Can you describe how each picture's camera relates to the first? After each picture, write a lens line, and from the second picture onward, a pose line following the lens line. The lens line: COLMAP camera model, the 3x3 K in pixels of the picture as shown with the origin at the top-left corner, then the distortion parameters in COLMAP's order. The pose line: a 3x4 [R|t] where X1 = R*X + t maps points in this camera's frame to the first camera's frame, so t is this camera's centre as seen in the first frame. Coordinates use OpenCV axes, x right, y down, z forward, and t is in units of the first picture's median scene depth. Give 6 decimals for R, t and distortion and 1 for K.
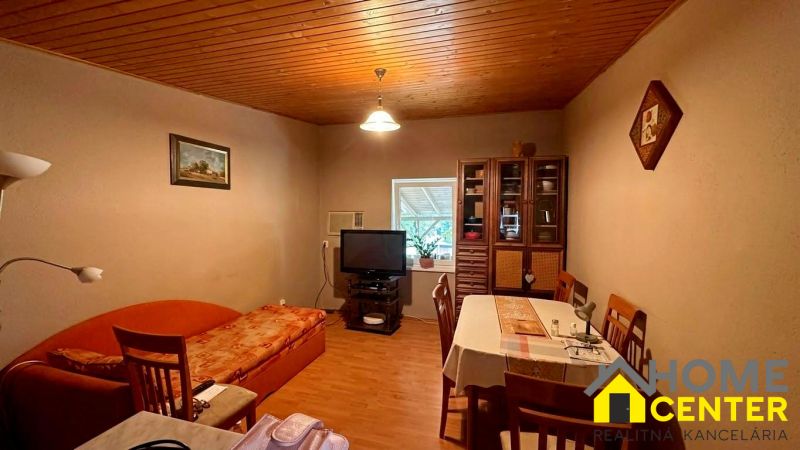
lens RADIAL K [[316.1, 0, 399.2], [0, 316.1, 223.5], [0, 0, 1]] dist [-0.001079, -0.000025]
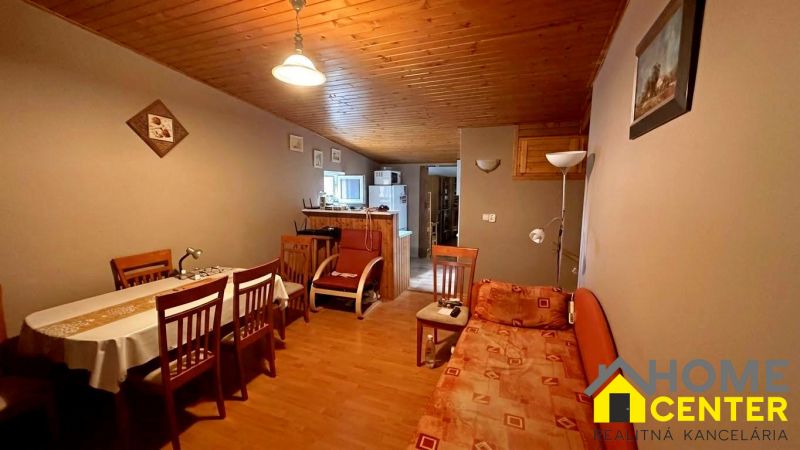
lens RADIAL K [[316.1, 0, 400.0], [0, 316.1, 222.3], [0, 0, 1]] dist [-0.001079, -0.000025]
pose [[-0.992892, -0.024374, 0.116500, -0.358375], [-0.008002, 0.990262, 0.138985, -0.037990], [-0.118753, 0.137065, -0.983418, 1.555115]]
